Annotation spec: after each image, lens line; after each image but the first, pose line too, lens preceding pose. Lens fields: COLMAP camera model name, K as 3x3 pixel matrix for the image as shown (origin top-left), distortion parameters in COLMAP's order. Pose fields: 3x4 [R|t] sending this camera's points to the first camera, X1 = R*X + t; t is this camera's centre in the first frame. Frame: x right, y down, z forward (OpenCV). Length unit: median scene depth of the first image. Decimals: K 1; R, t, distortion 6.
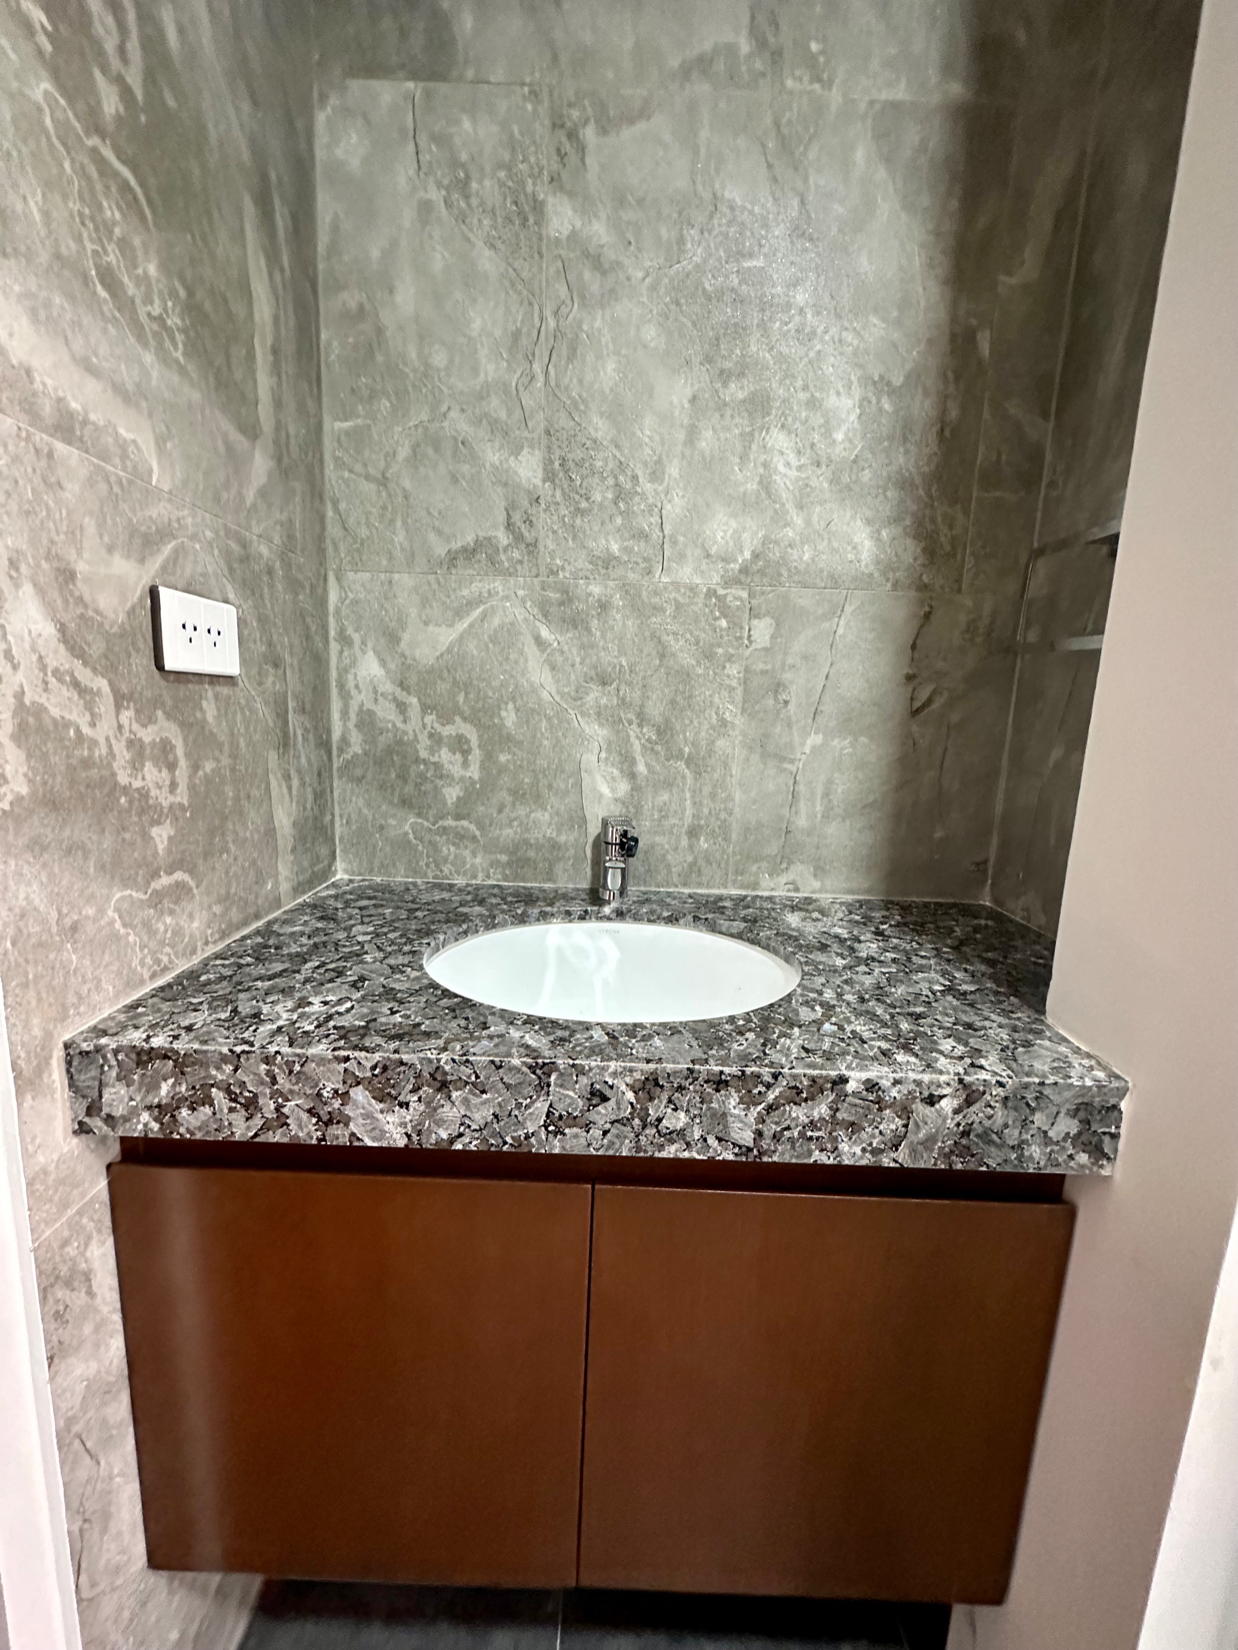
lens RADIAL K [[661.8, 0, 615.0], [0, 661.8, 823.4], [0, 0, 1]] dist [0.000633, 0.000428]
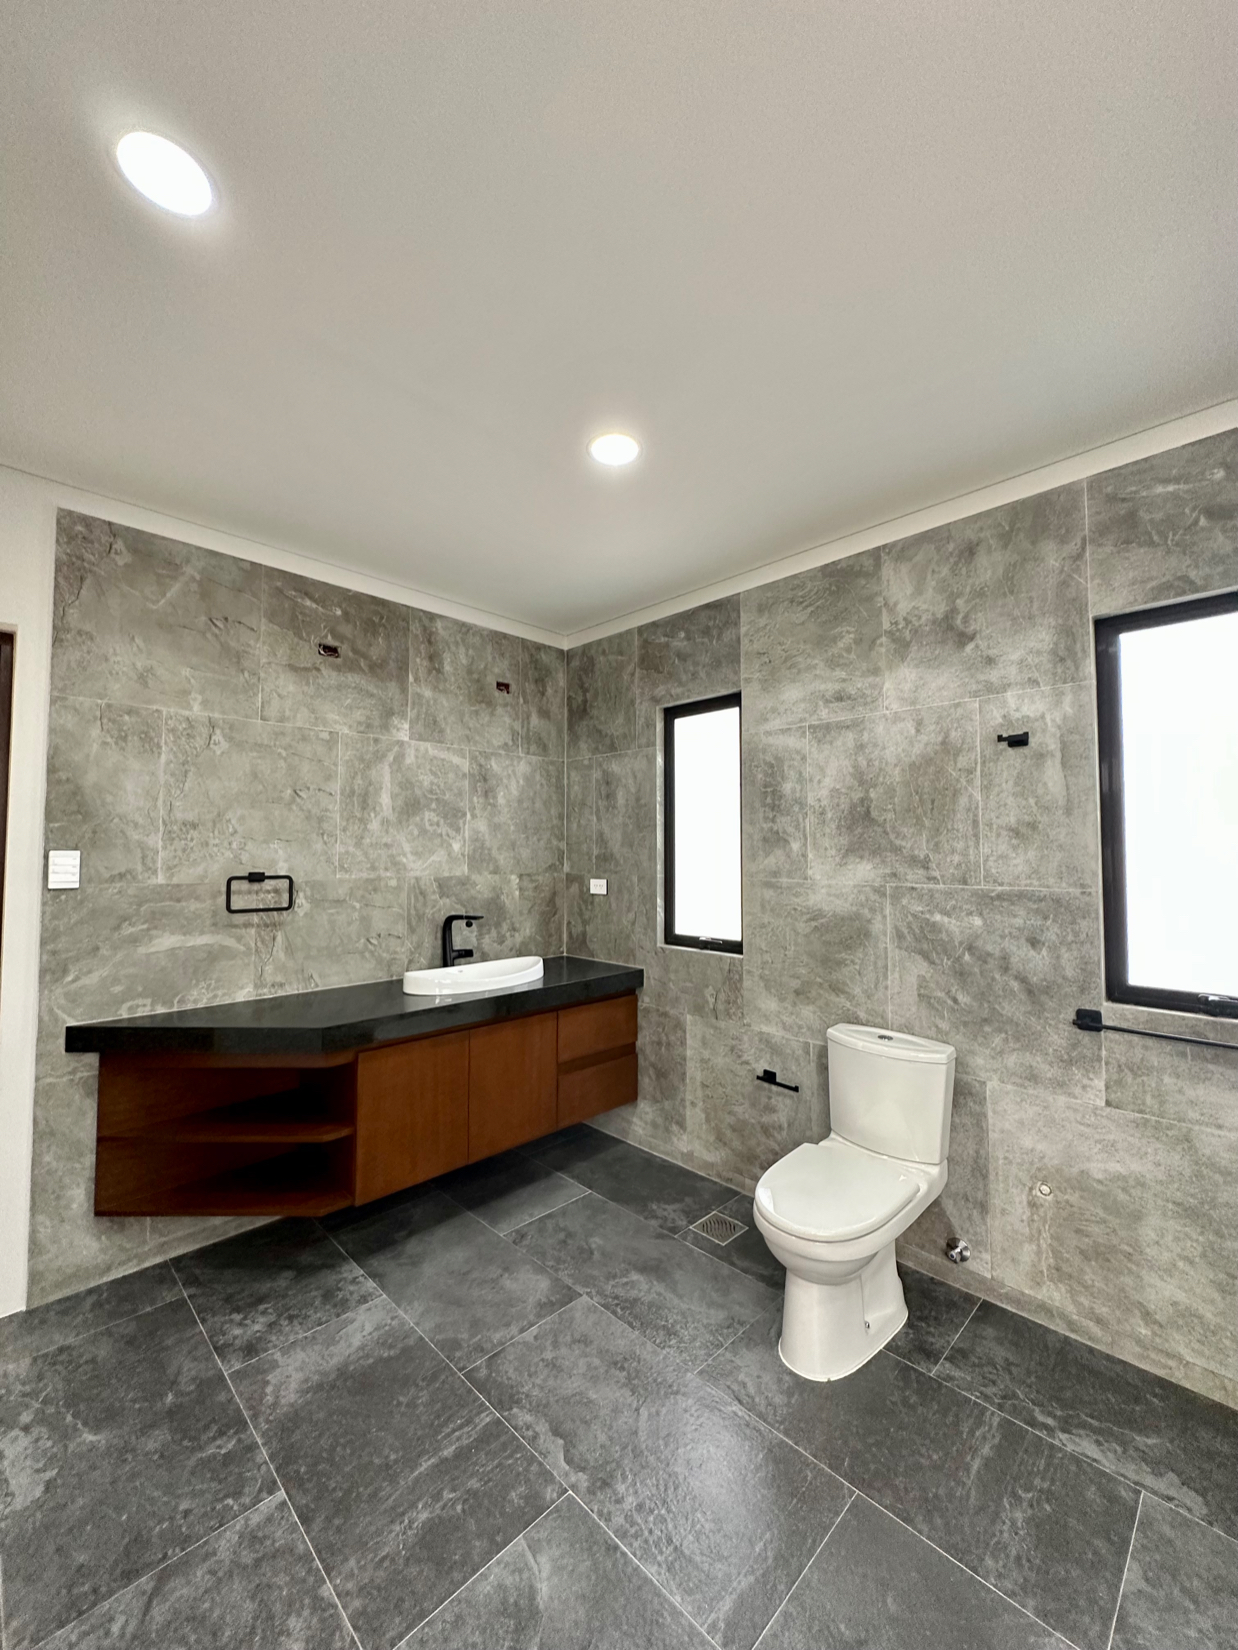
lens RADIAL K [[661.8, 0, 618.3], [0, 661.8, 825.1], [0, 0, 1]] dist [0.000633, 0.000428]
pose [[0.702137, -0.001324, 0.712040, -0.706655], [0.146737, 0.978803, -0.142876, 0.004314], [-0.696758, 0.204801, 0.687448, -1.992958]]
